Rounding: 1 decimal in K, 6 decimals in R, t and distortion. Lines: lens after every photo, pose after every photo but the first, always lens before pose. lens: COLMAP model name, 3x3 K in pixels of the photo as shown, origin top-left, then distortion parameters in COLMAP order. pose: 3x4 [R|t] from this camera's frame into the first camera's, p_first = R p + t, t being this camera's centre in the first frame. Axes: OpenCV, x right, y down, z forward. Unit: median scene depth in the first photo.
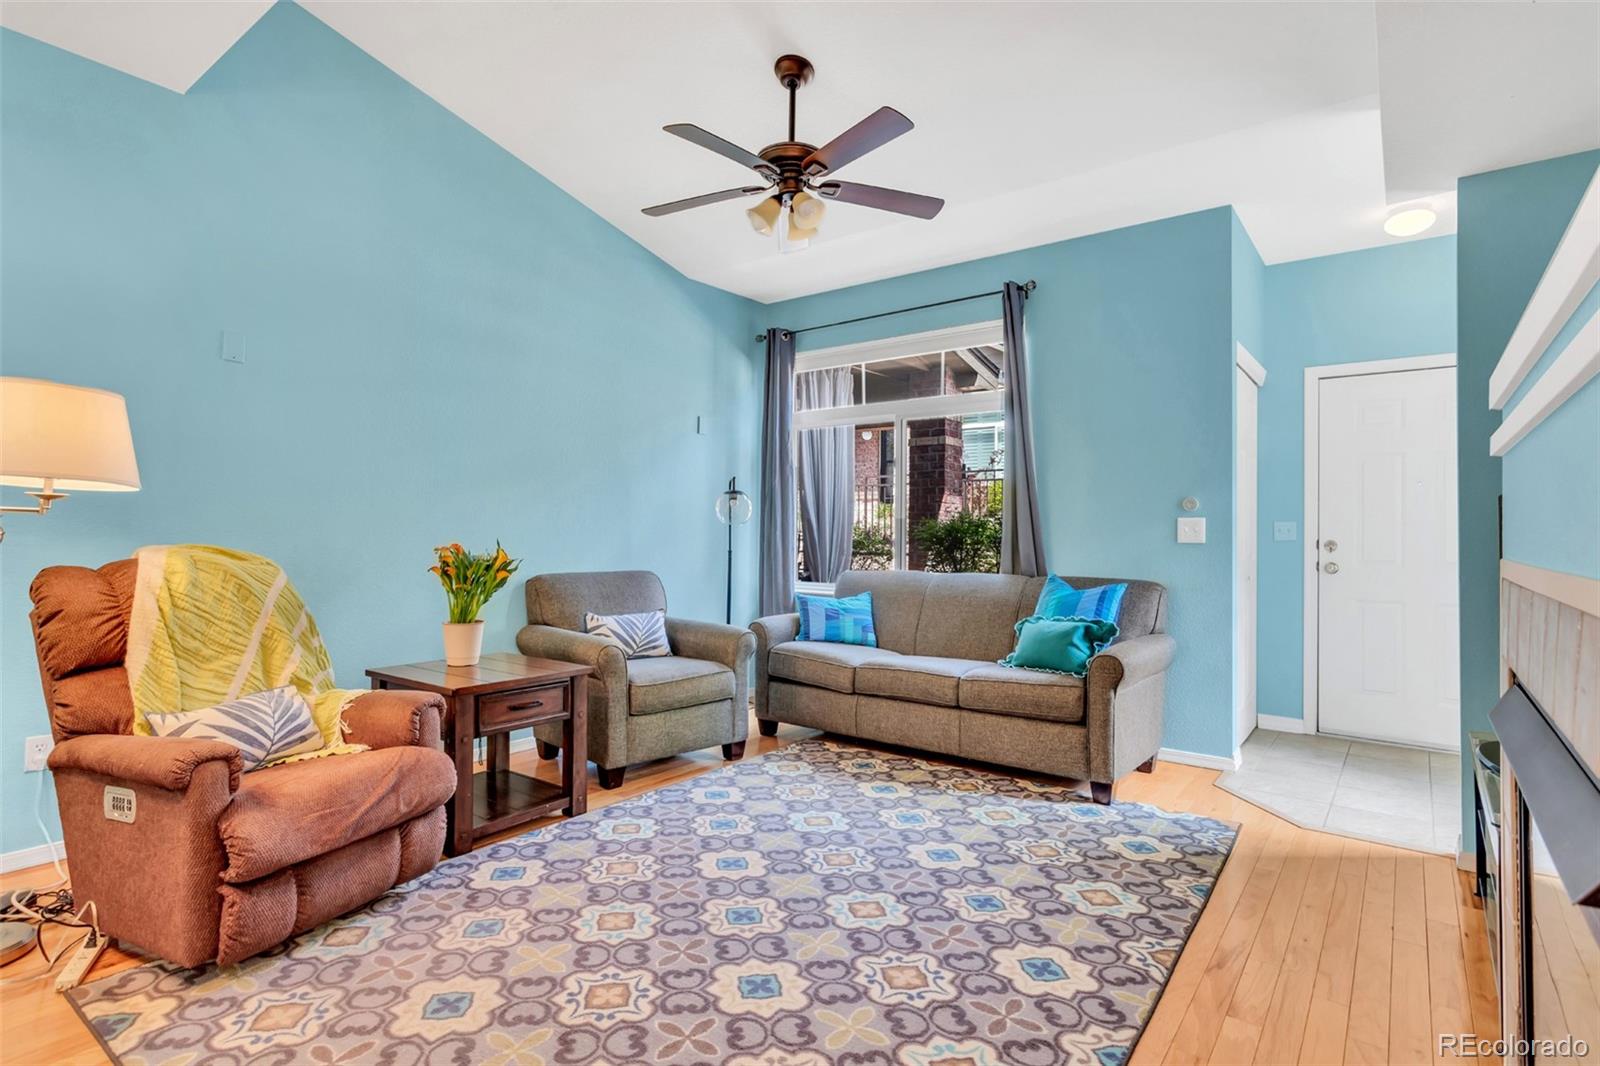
lens RADIAL K [[799.1, 0, 791.3], [0, 799.1, 527.4], [0, 0, 1]] dist [-0.001020, 0.000779]
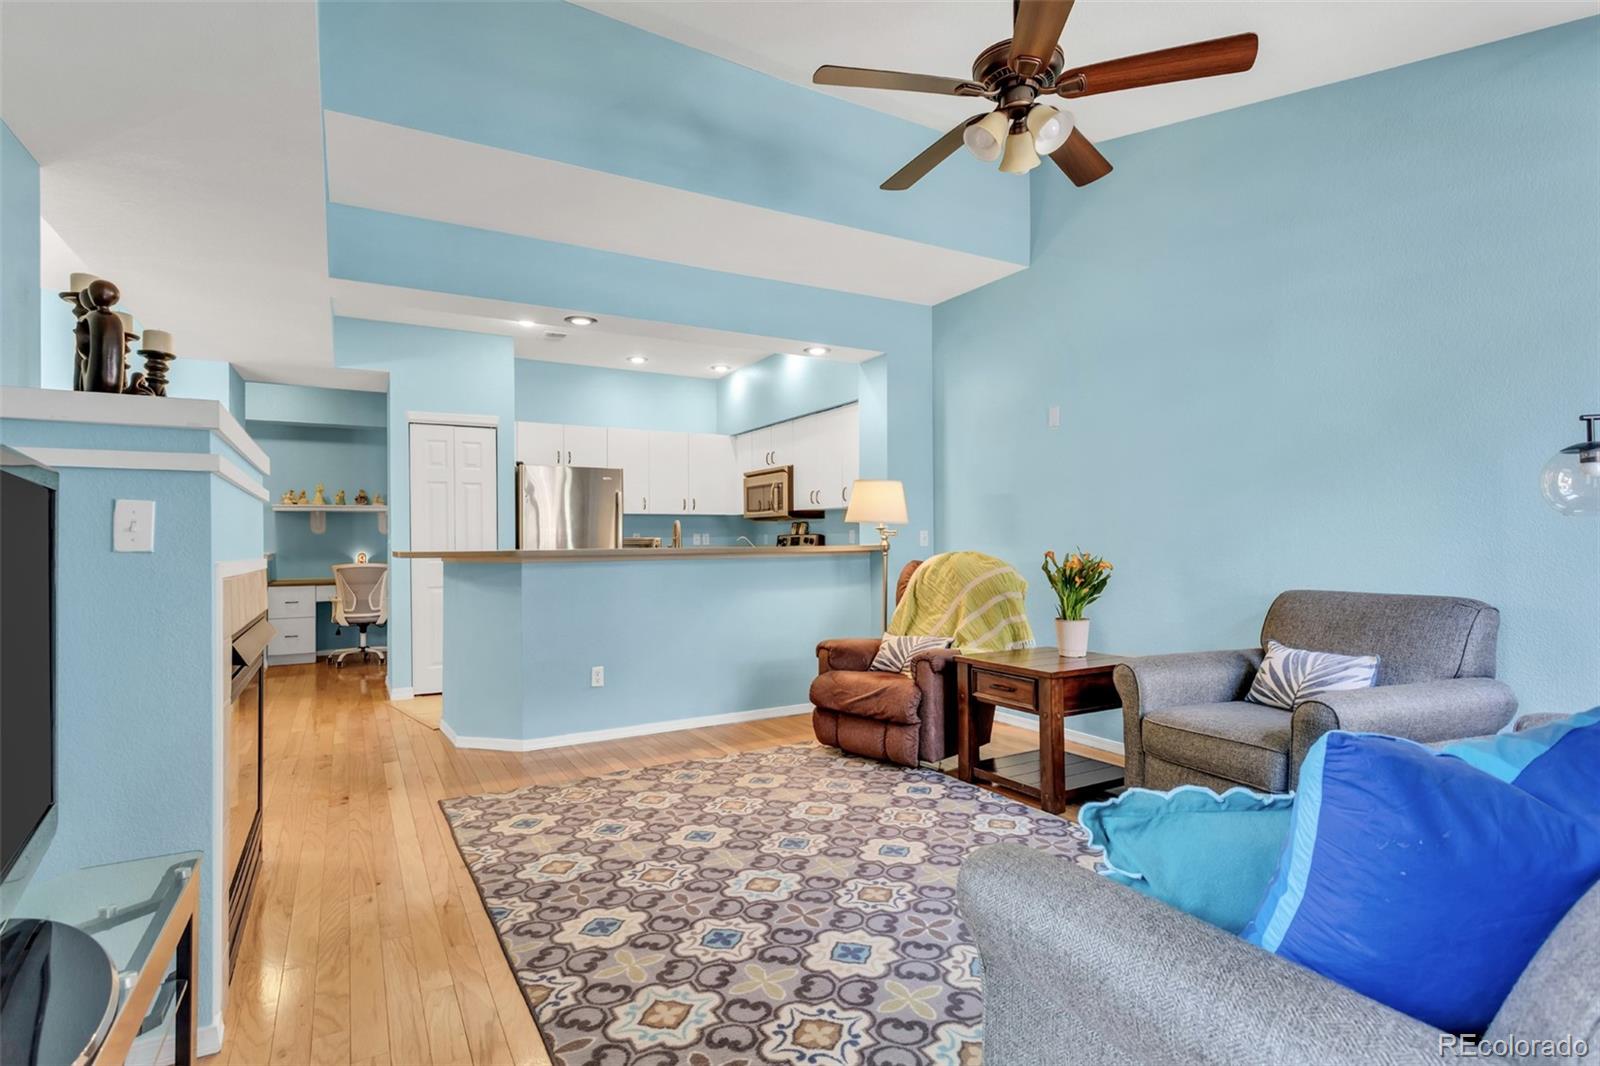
lens RADIAL K [[766.7, 0, 773.1], [0, 766.7, 537.4], [0, 0, 1]] dist [0.027710, 0.000185]
pose [[-0.397081, -0.012704, -0.917696, 0.907295], [0.018848, 0.999580, -0.021993, 0.023902], [0.917590, -0.026030, -0.396675, 1.233036]]
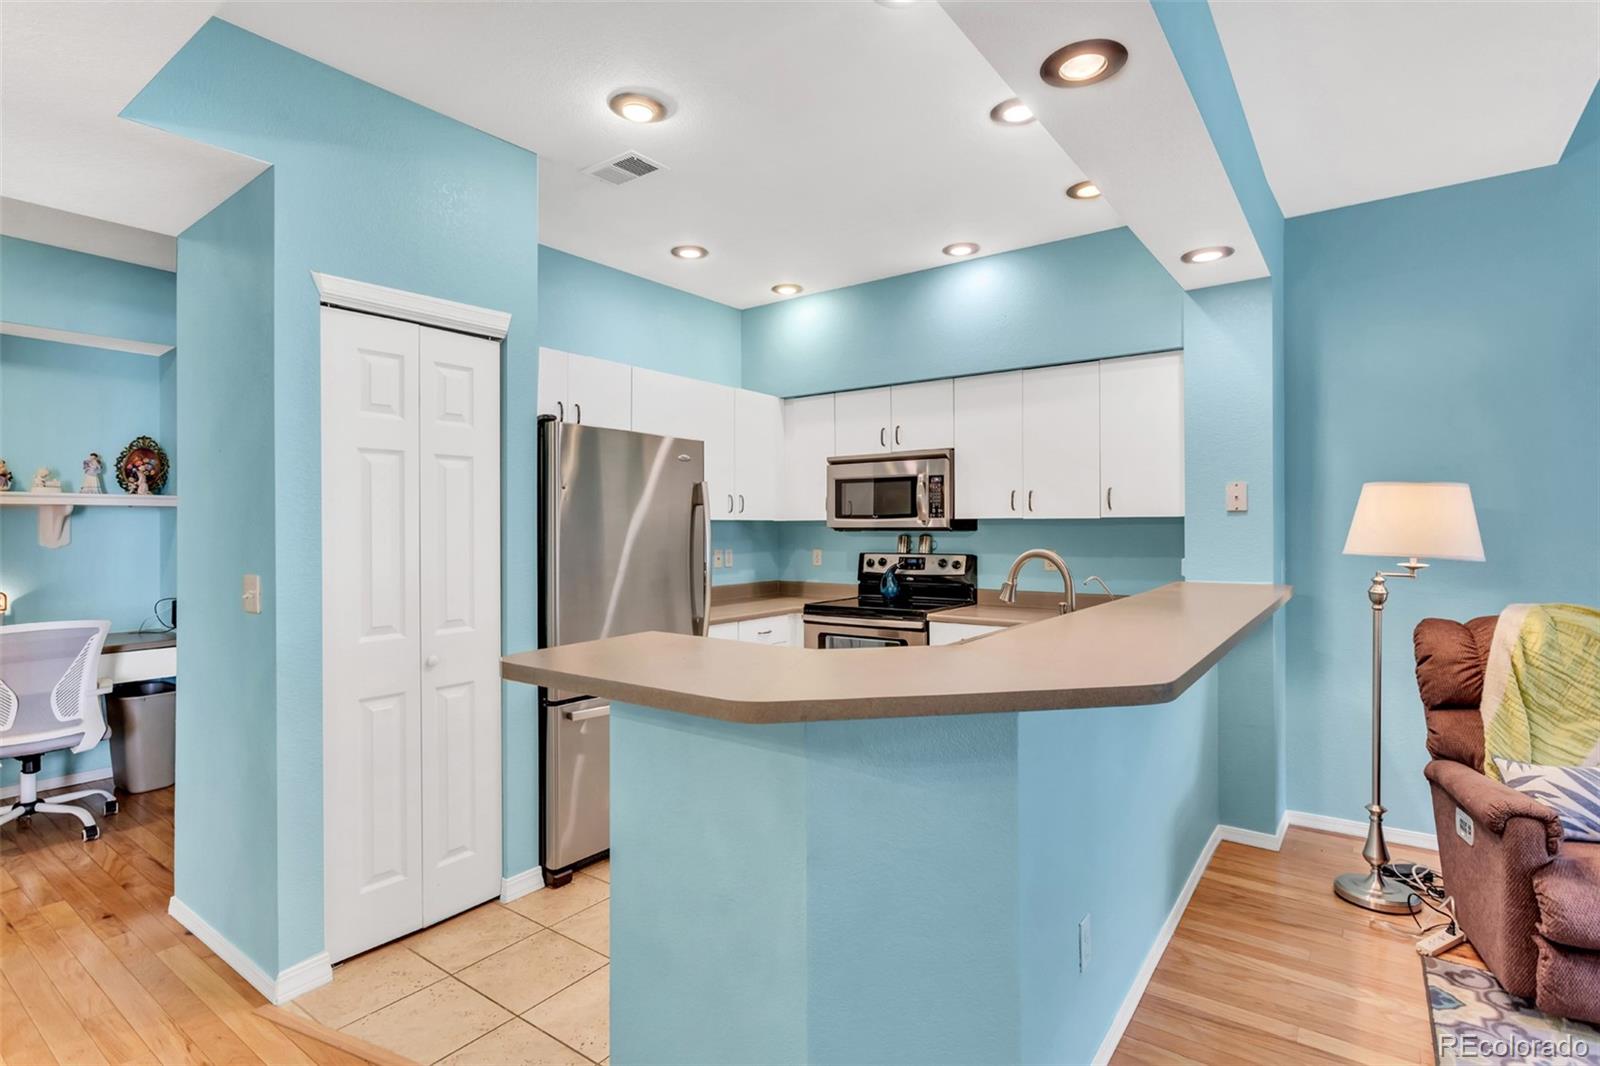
lens RADIAL K [[781.5, 0, 800.0], [0, 781.5, 533.0], [0, 0, 1]] dist [0.000306, 0.001319]
pose [[0.024166, -0.004824, -0.999696, 0.241622], [0.020536, 0.999780, -0.004328, -0.084755], [0.999497, -0.020425, 0.024260, -0.016905]]
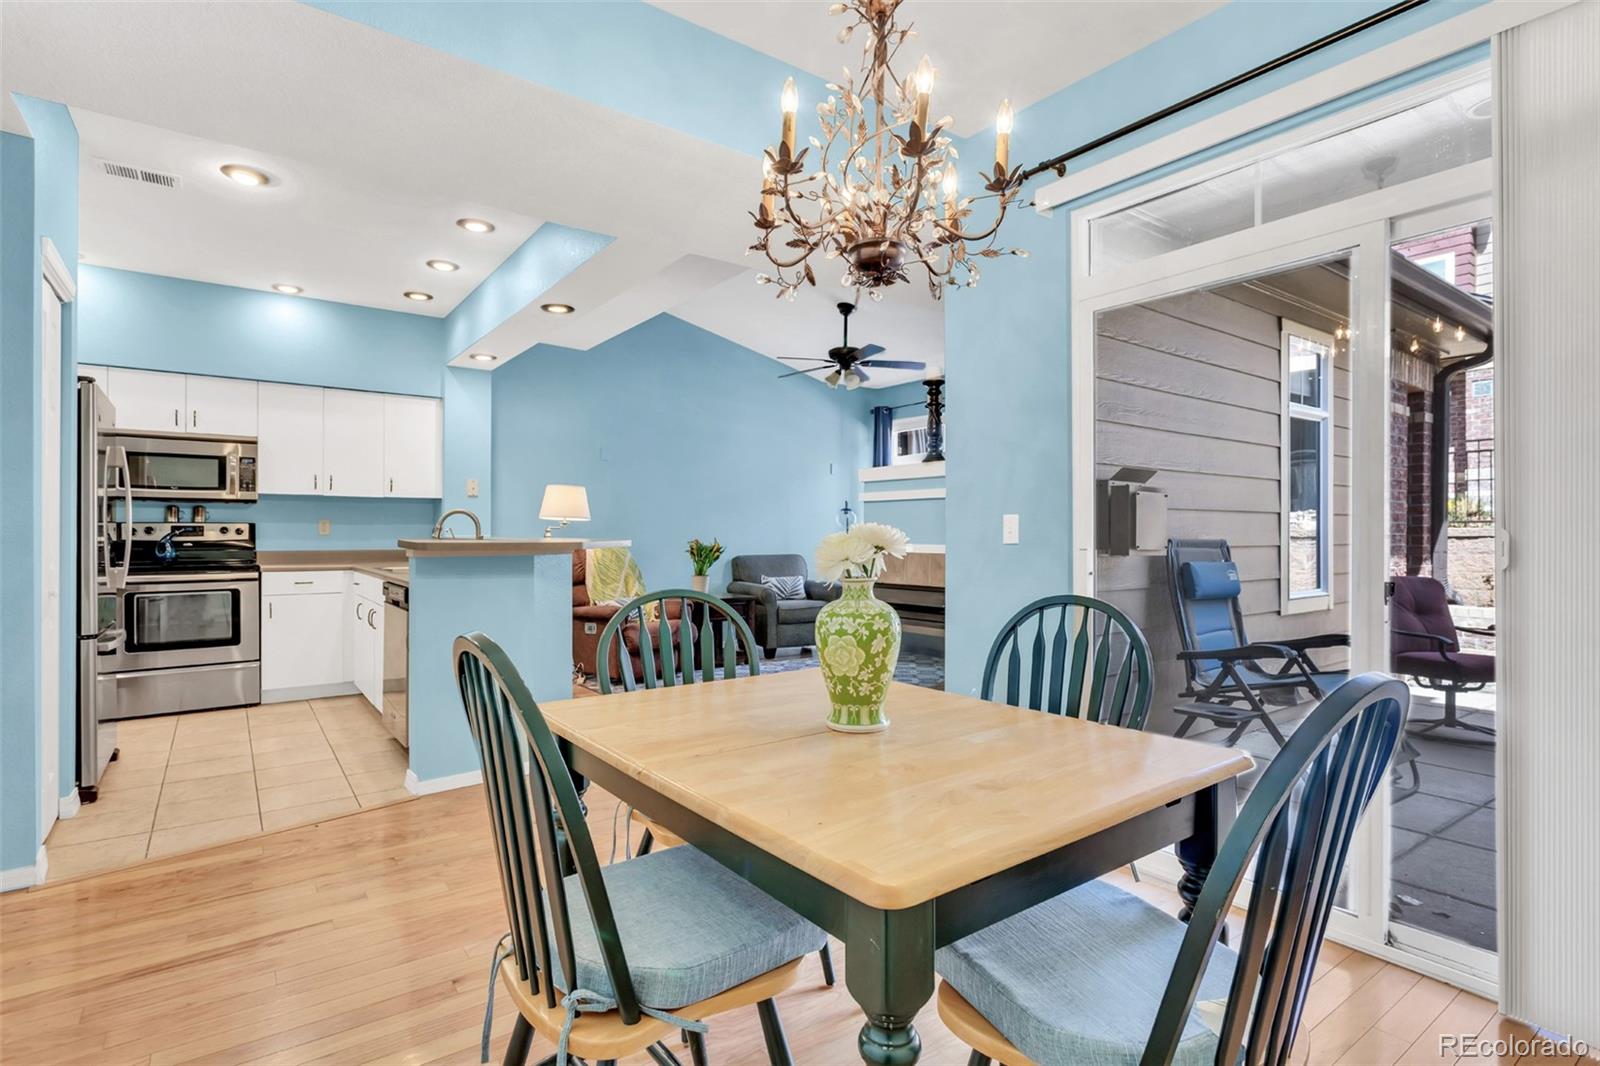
lens RADIAL K [[808.5, 0, 776.0], [0, 808.5, 534.9], [0, 0, 1]] dist [0.001660, 0.000963]
pose [[0.952198, -0.005145, -0.305438, 0.542149], [0.009644, 0.999866, 0.013221, -0.022090], [0.305329, -0.015535, 0.952120, -1.220596]]
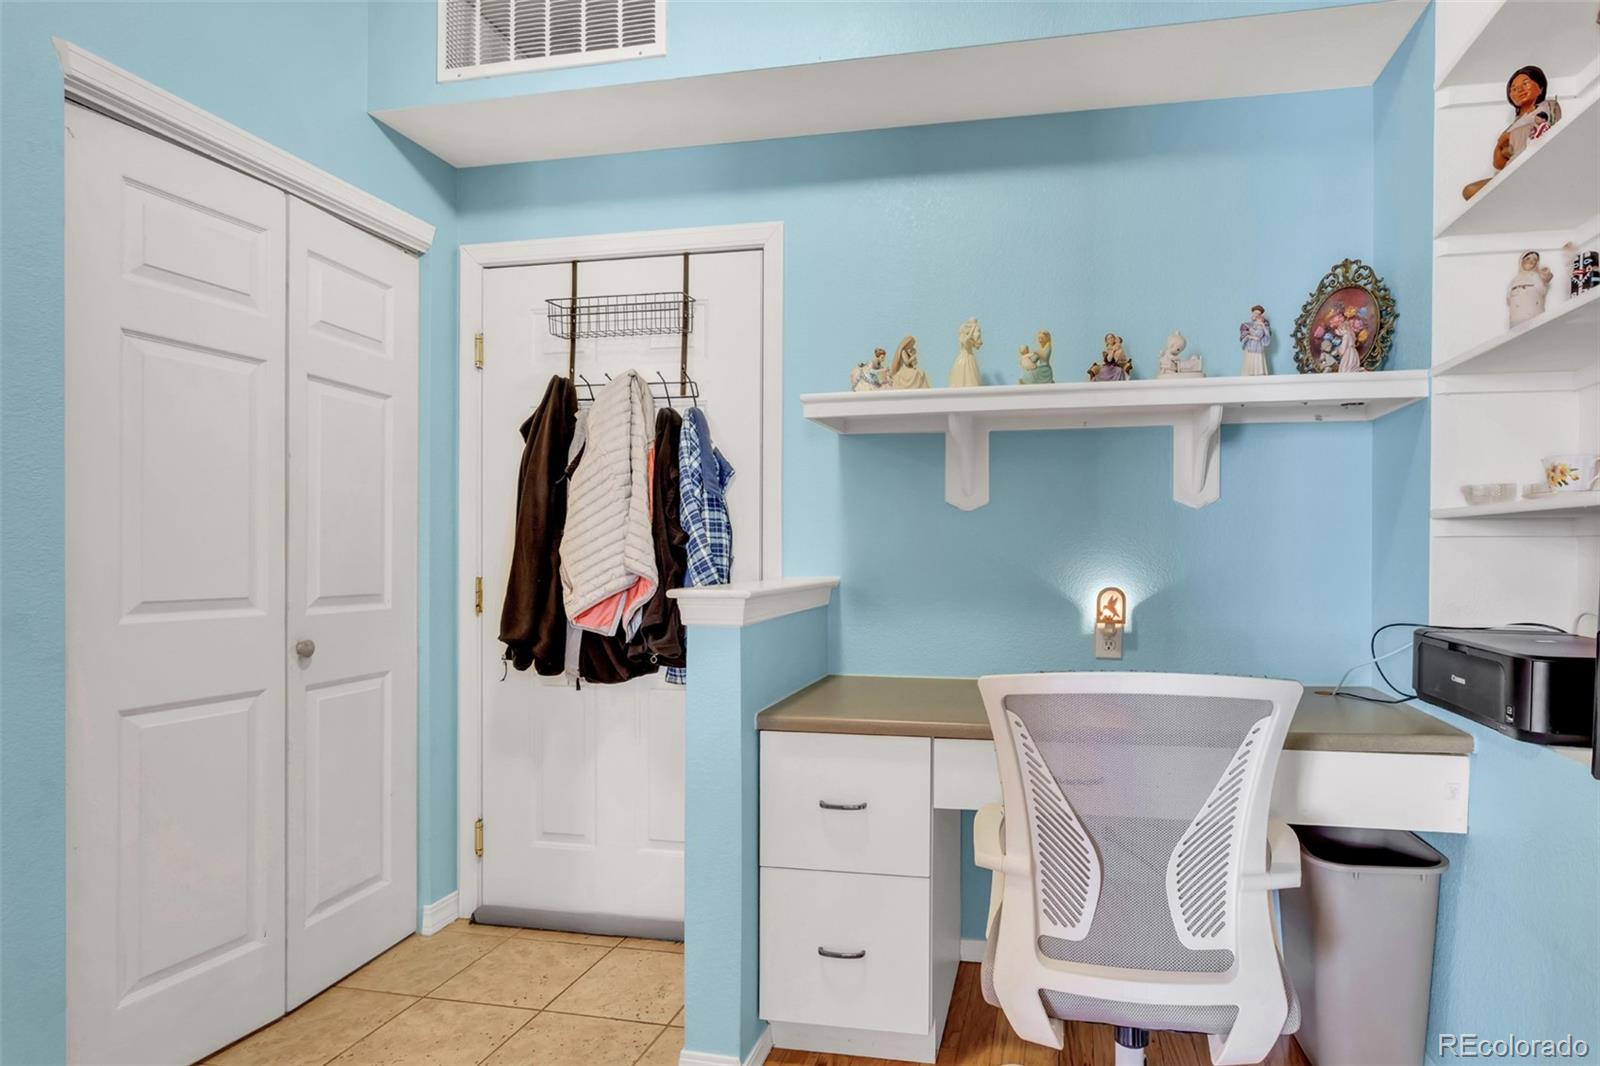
lens RADIAL K [[998.0, 0, 800.0], [0, 998.0, 533.0], [0, 0, 1]] dist [-0.000279, 0.000515]
pose [[-0.906180, -0.002333, -0.422886, -0.563468], [0.003469, 0.999910, -0.012950, -0.048812], [0.422878, -0.013203, -0.906090, -0.716926]]
